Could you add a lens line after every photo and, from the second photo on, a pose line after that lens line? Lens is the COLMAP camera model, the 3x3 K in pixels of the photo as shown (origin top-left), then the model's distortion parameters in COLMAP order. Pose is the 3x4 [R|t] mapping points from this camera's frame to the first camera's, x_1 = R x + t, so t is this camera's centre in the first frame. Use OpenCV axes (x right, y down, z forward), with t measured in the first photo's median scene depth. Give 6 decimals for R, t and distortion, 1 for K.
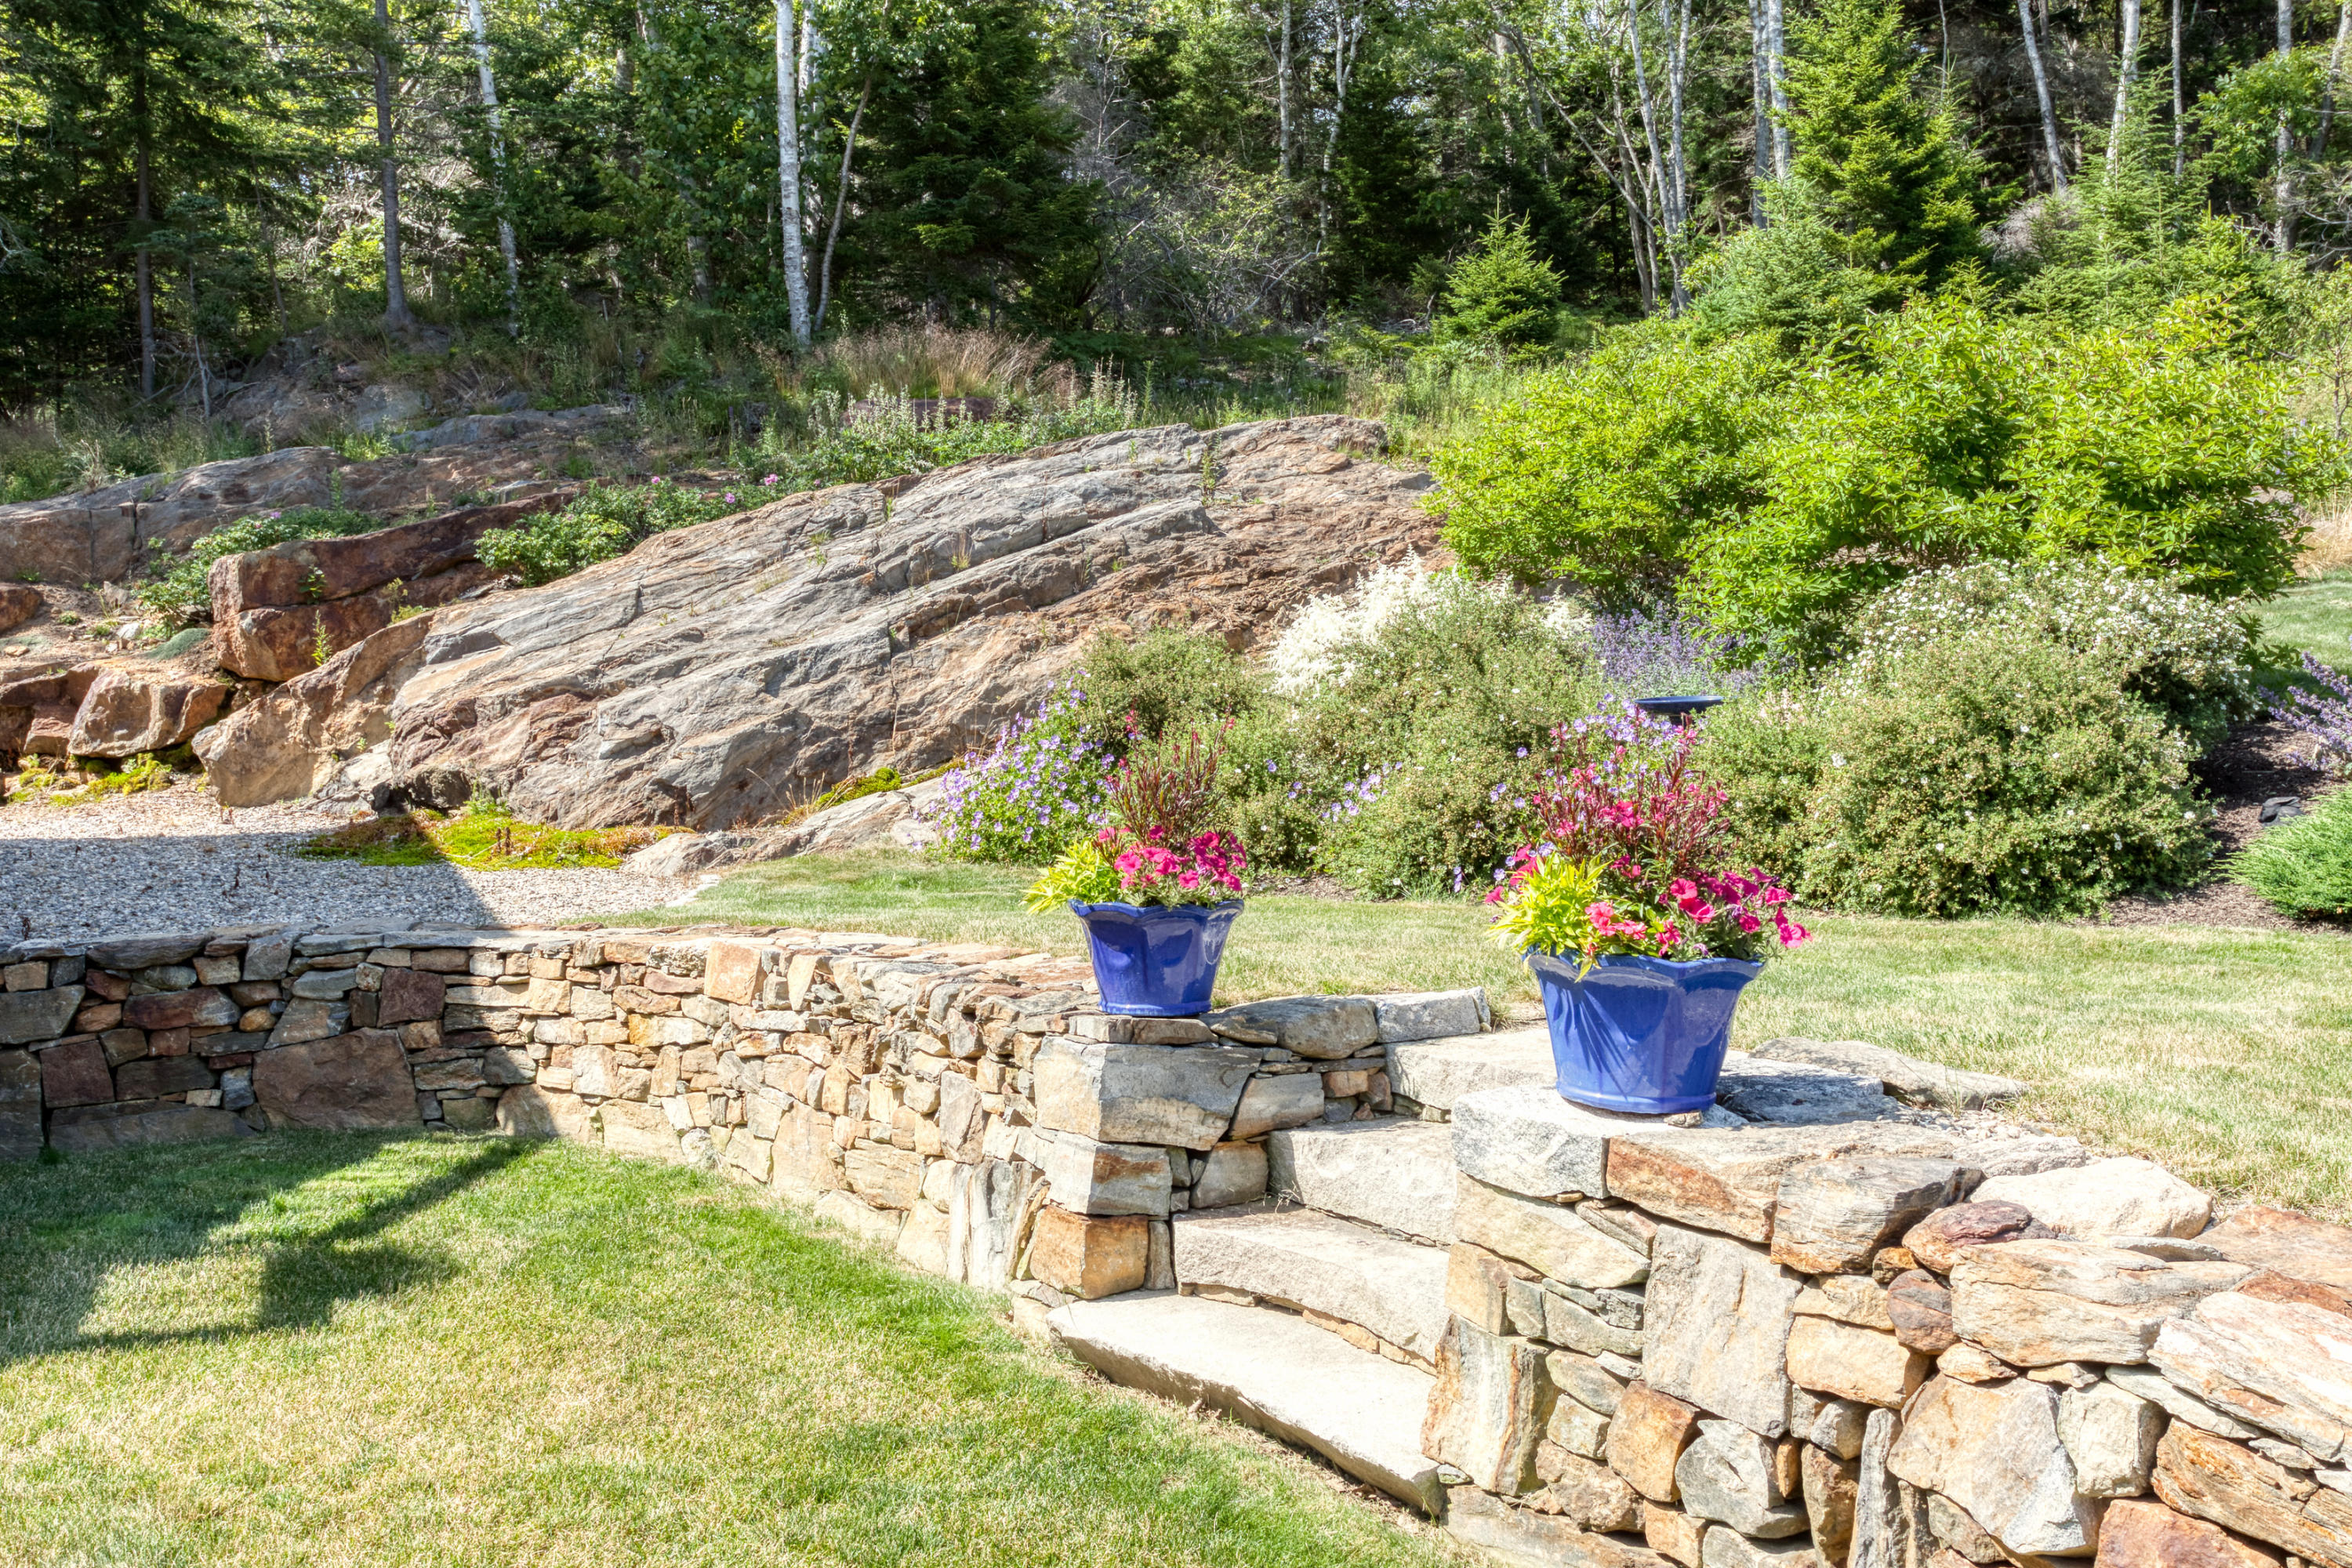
lens RADIAL K [[2213.2, 0, 1176.0], [0, 2213.2, 784.0], [0, 0, 1]] dist [0.005180, 0.002787]
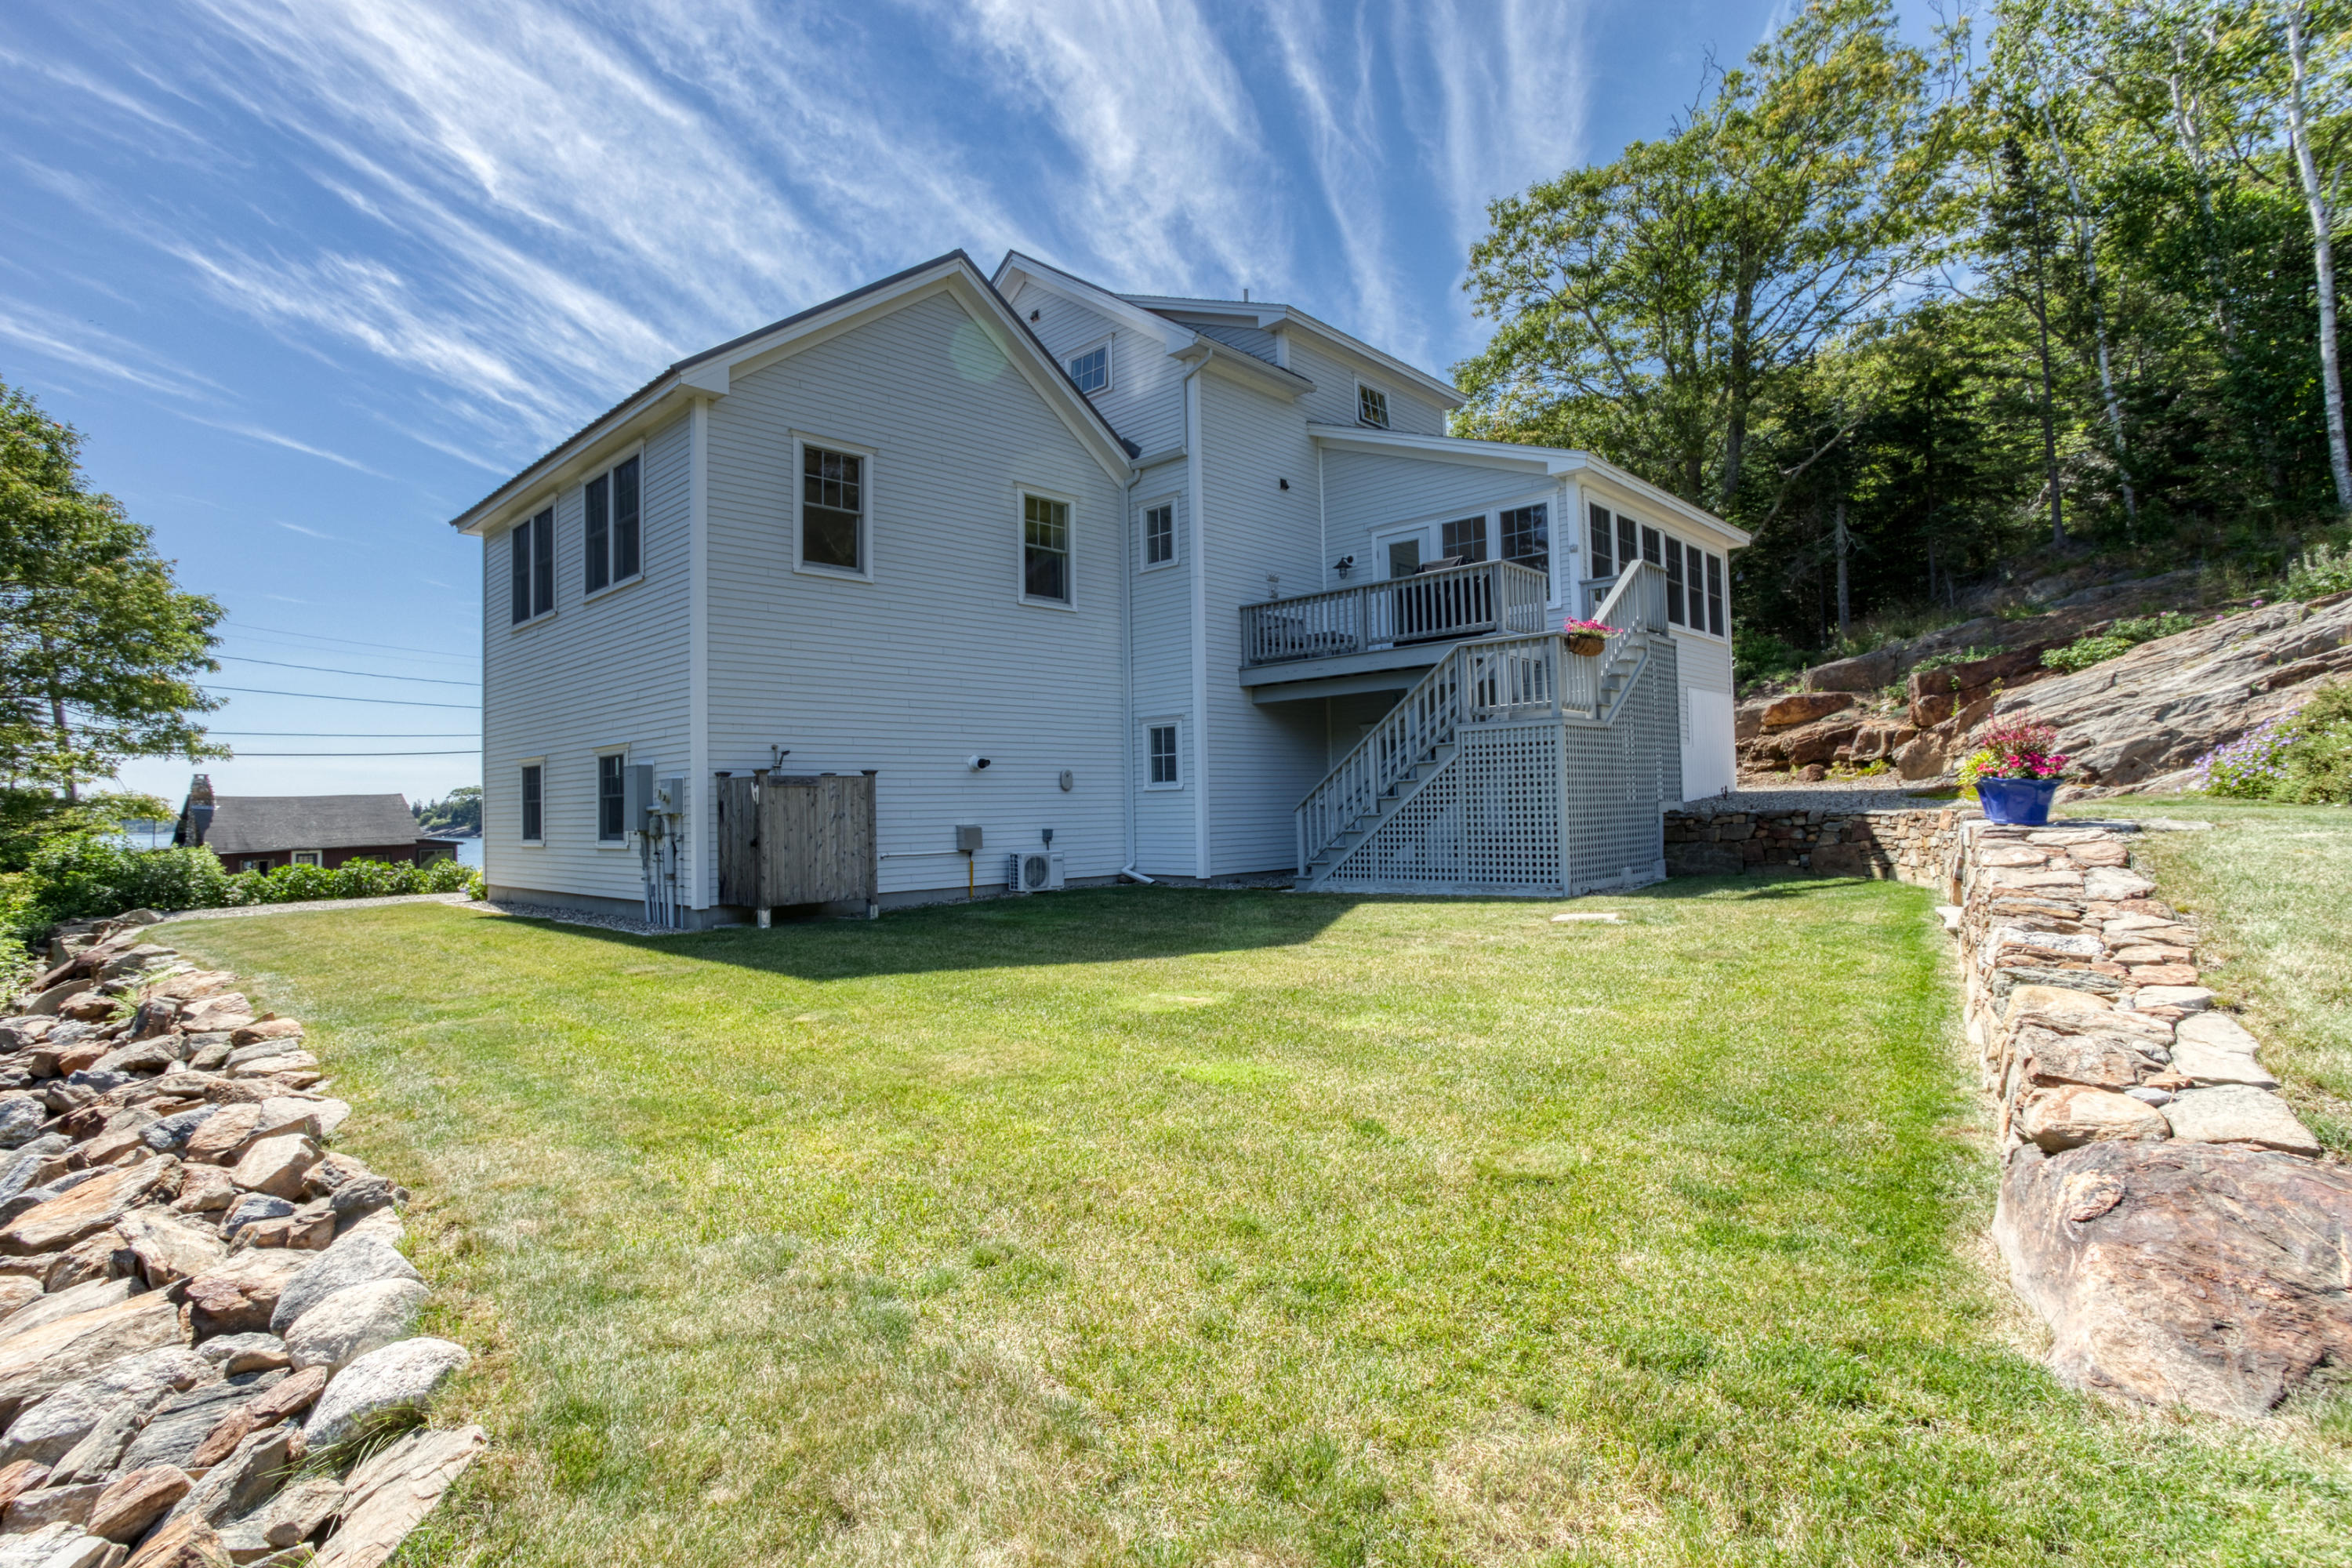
lens RADIAL K [[1108.7, 0, 1176.0], [0, 1108.7, 784.0], [0, 0, 1]] dist [0.000028, 0.000079]
pose [[0.443128, 0.002138, -0.896456, 0.309259], [-0.010032, 0.999946, -0.002575, 0.026880], [0.896402, 0.010135, 0.443126, -0.242206]]
